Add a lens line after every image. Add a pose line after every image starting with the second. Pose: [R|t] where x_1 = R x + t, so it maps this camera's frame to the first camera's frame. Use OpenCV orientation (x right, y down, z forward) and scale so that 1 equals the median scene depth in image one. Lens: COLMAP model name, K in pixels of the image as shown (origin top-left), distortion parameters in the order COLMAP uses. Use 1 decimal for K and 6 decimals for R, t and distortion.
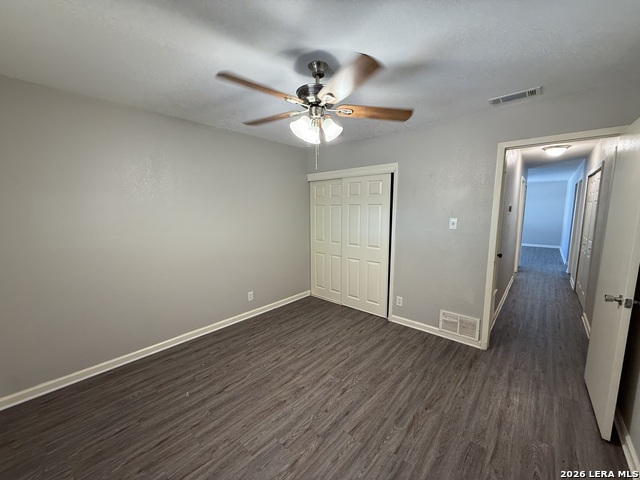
lens RADIAL K [[254.9, 0, 319.3], [0, 254.9, 239.1], [0, 0, 1]] dist [0.000354, -0.000125]
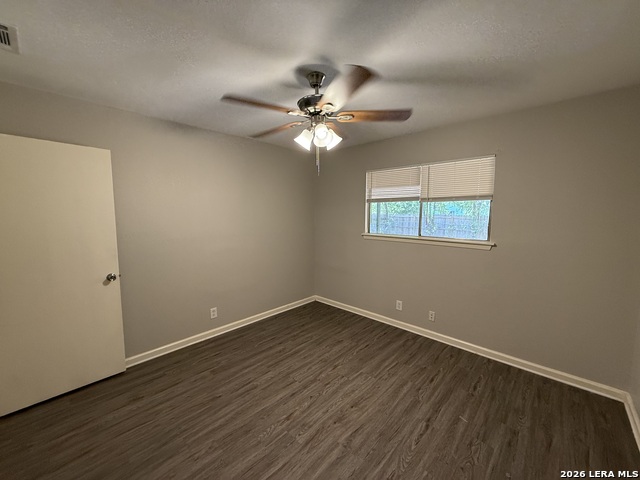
lens RADIAL K [[254.9, 0, 319.3], [0, 254.9, 239.1], [0, 0, 1]] dist [0.000354, -0.000125]
pose [[-0.999406, 0.002059, 0.034390, -0.043679], [0.009646, 0.975007, 0.221966, -0.219607], [-0.033074, 0.222166, -0.974448, 1.806357]]
